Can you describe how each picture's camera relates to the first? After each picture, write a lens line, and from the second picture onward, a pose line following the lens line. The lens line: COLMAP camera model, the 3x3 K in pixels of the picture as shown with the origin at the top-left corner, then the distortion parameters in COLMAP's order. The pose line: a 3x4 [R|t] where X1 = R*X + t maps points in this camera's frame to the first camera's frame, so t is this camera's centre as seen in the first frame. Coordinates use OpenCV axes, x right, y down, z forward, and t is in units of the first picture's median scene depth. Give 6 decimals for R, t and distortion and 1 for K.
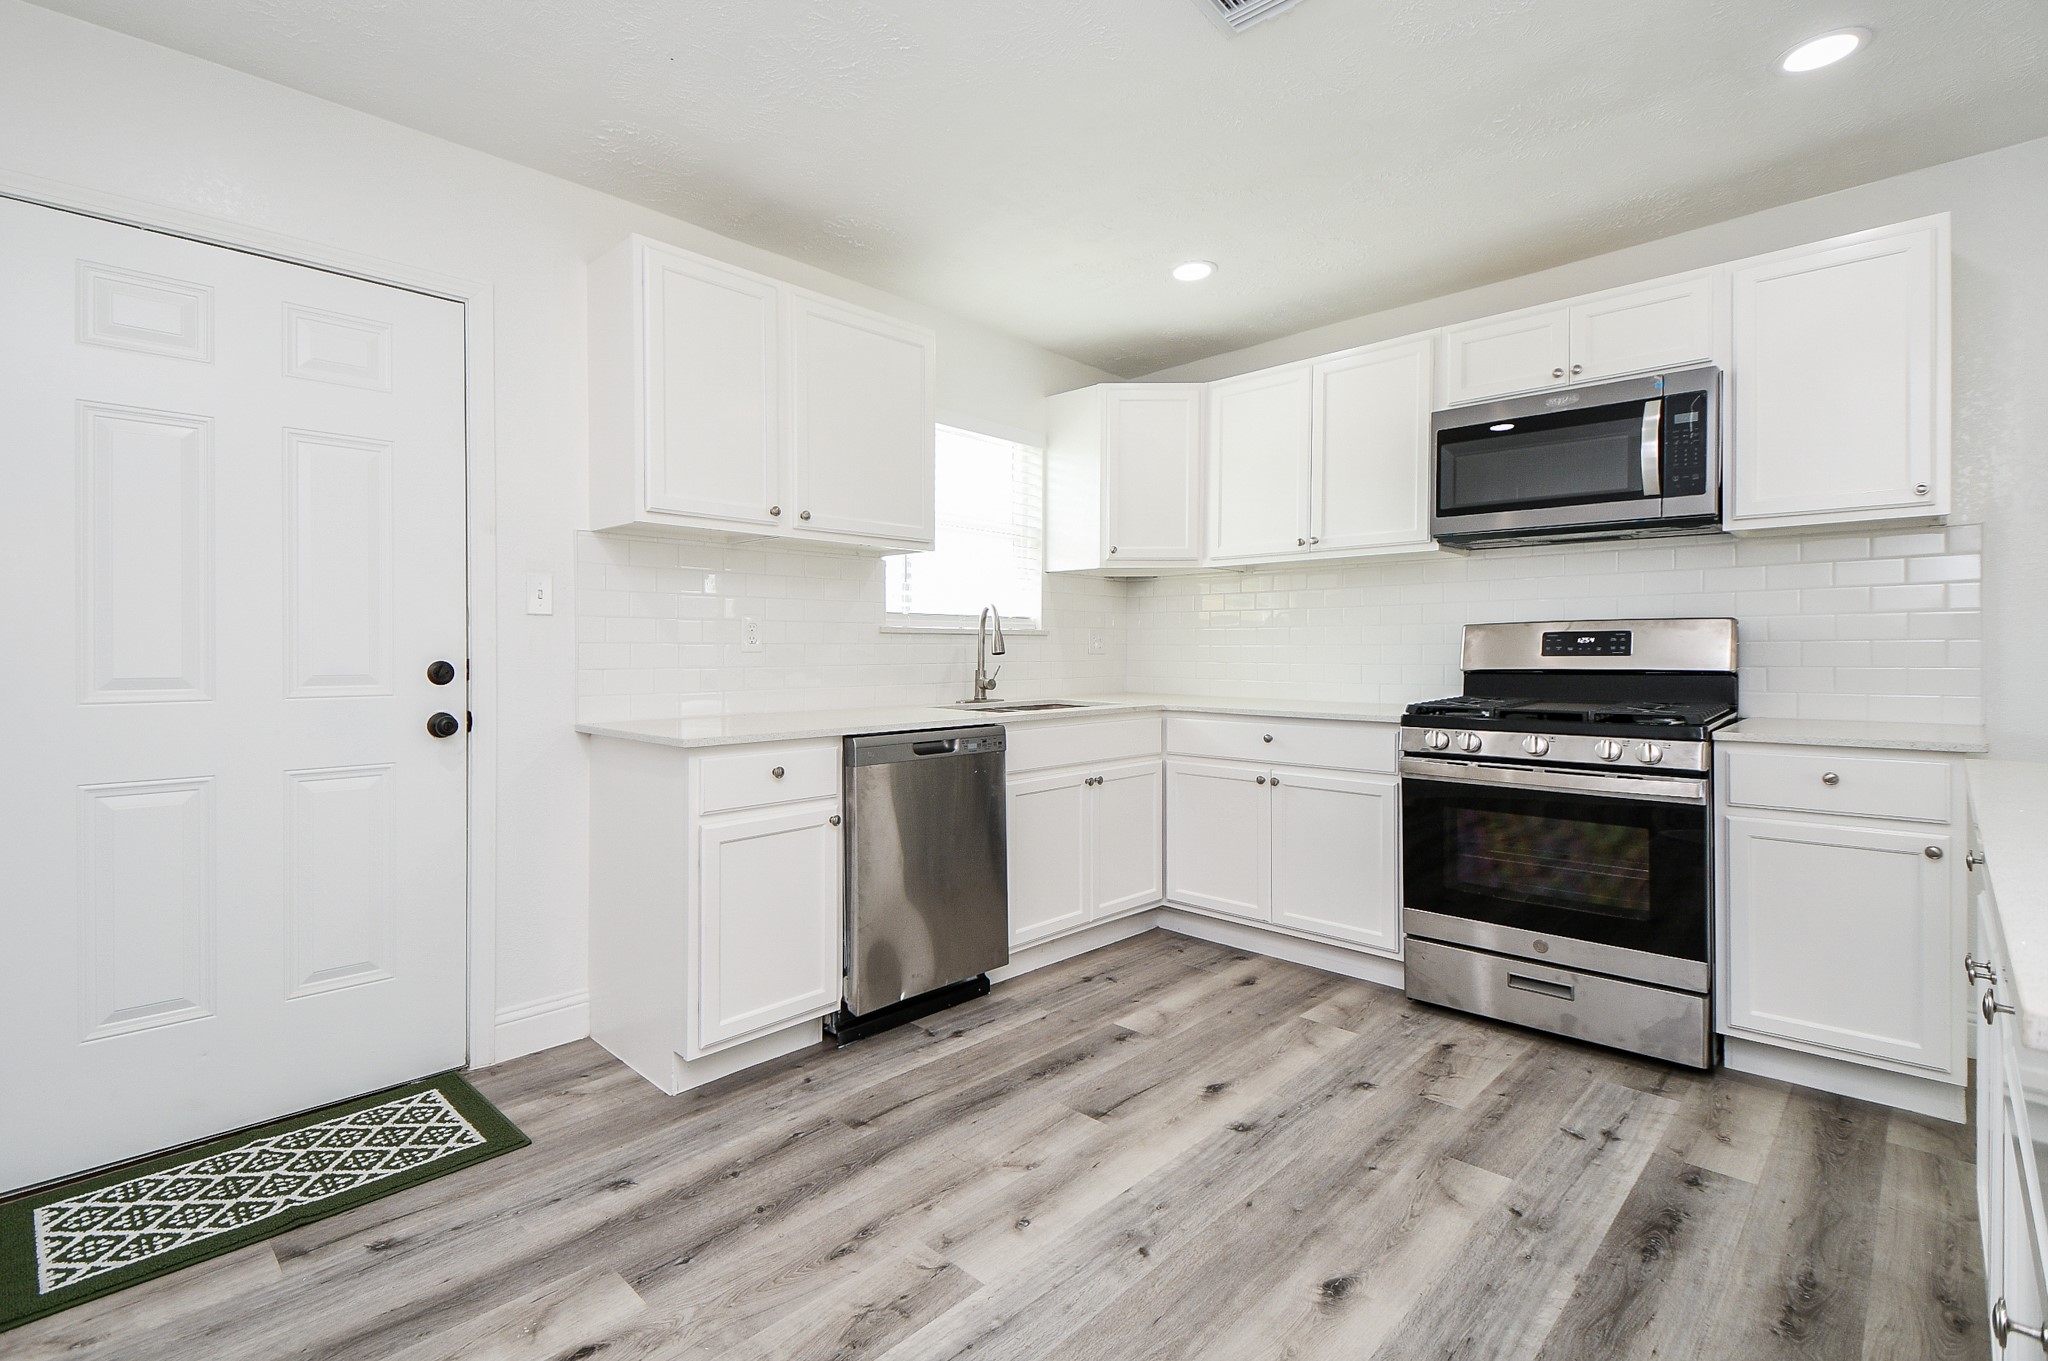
lens RADIAL K [[907.7, 0, 970.6], [0, 907.7, 655.4], [0, 0, 1]] dist [-0.000575, -0.009988]
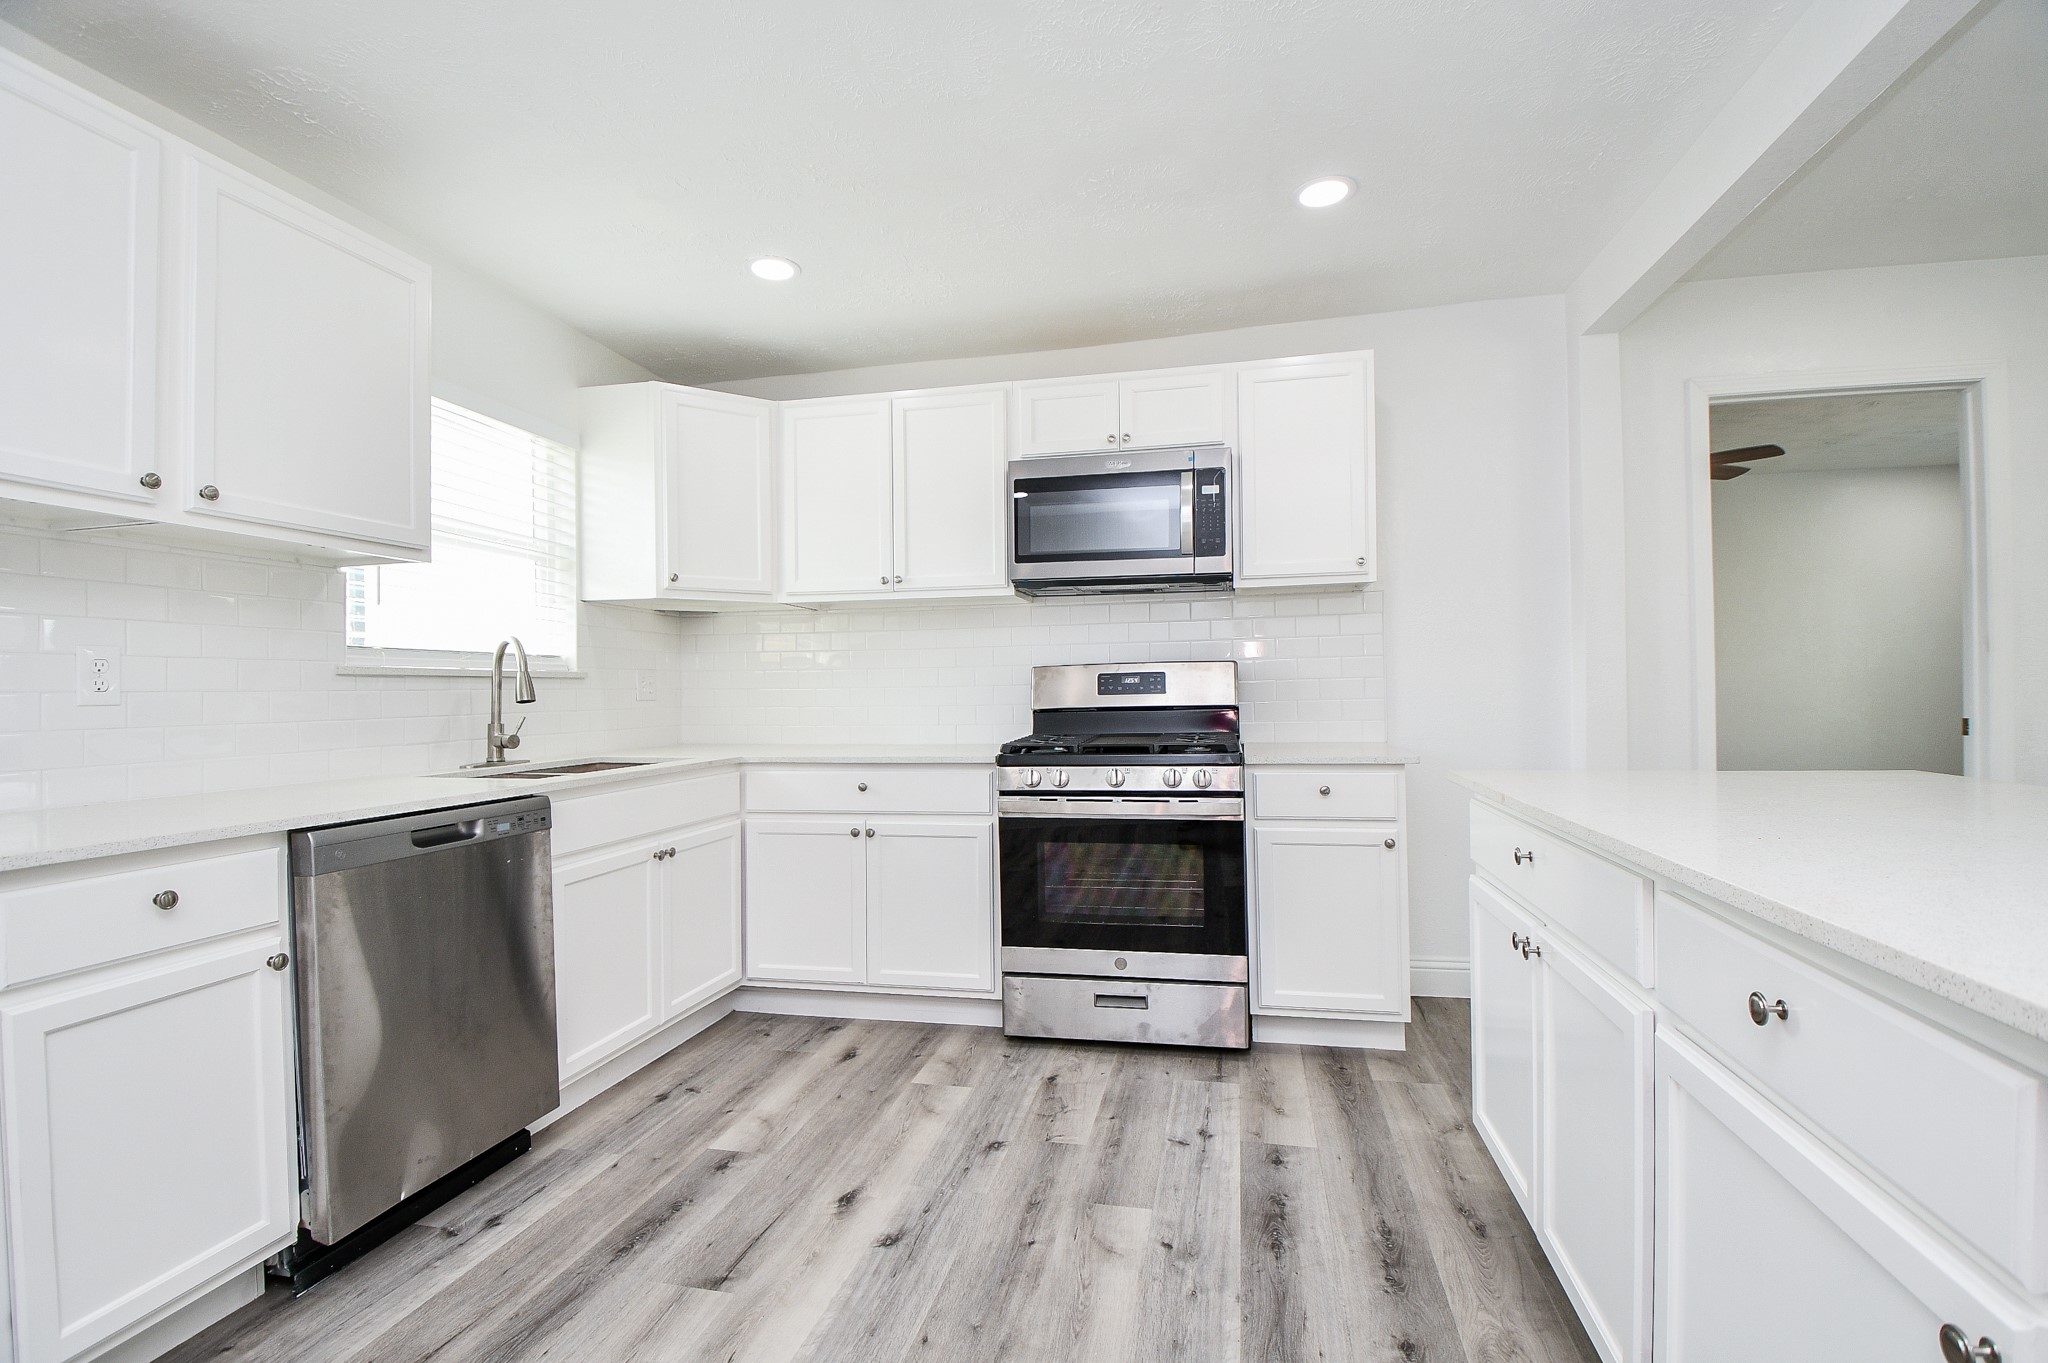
lens RADIAL K [[907.7, 0, 1028.0], [0, 907.7, 686.2], [0, 0, 1]] dist [-0.000575, -0.009988]
pose [[0.832607, -0.009414, 0.553784, -0.053840], [0.015996, 0.999847, -0.007052, -0.003682], [-0.553633, 0.014730, 0.832631, 0.149316]]
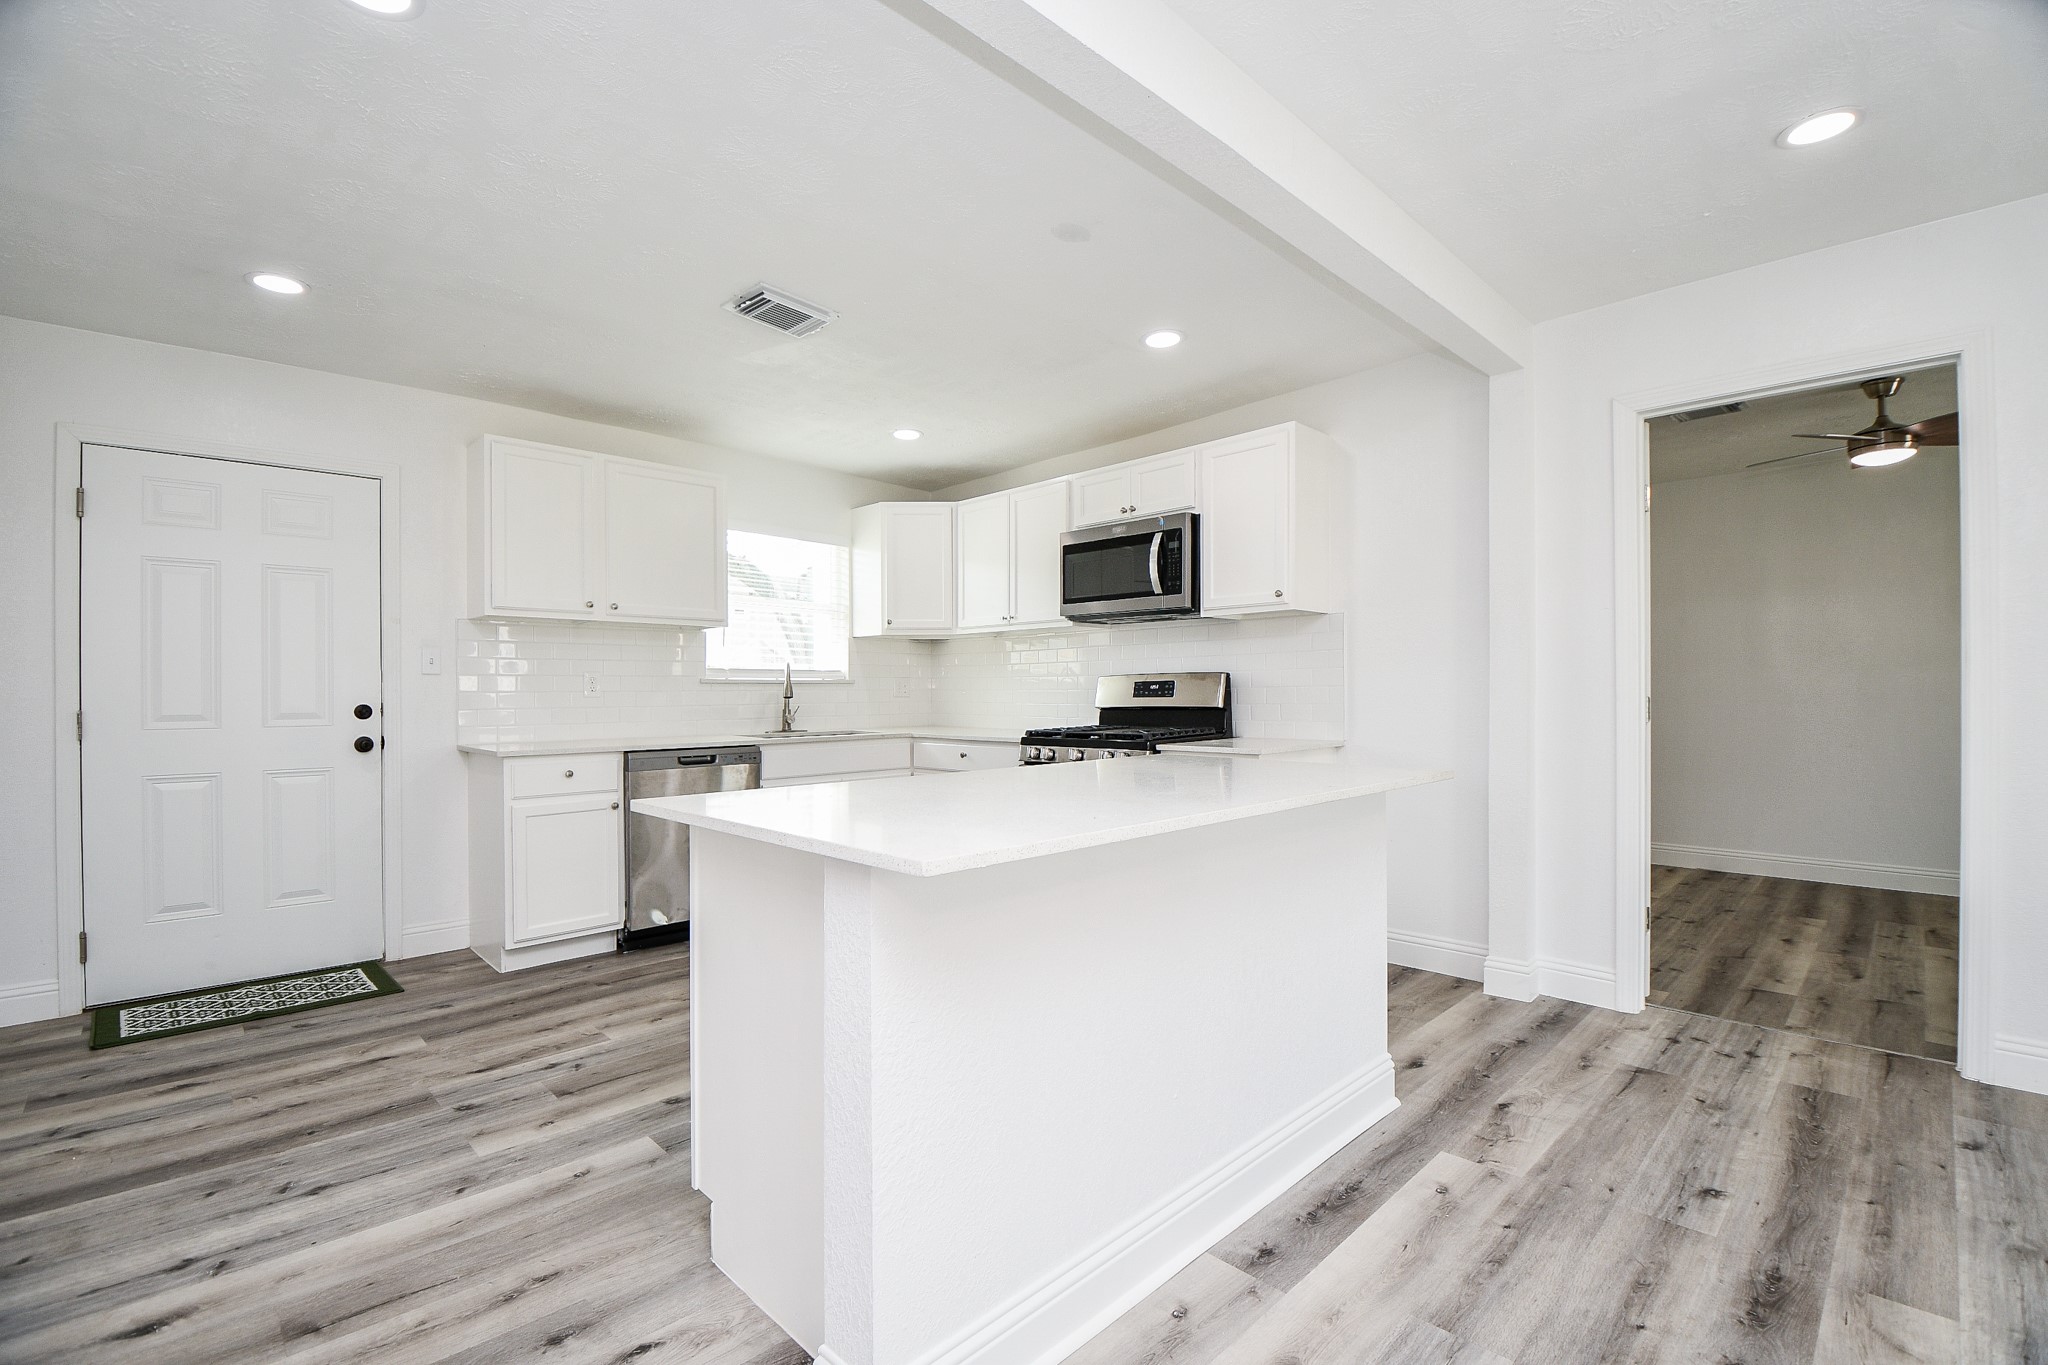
lens RADIAL K [[907.7, 0, 1045.1], [0, 907.7, 689.8], [0, 0, 1]] dist [-0.000575, -0.009988]
pose [[0.999936, -0.006503, 0.009226, 0.535486], [0.006510, 0.999979, -0.000754, -0.013292], [-0.009220, 0.000814, 0.999957, -0.544325]]
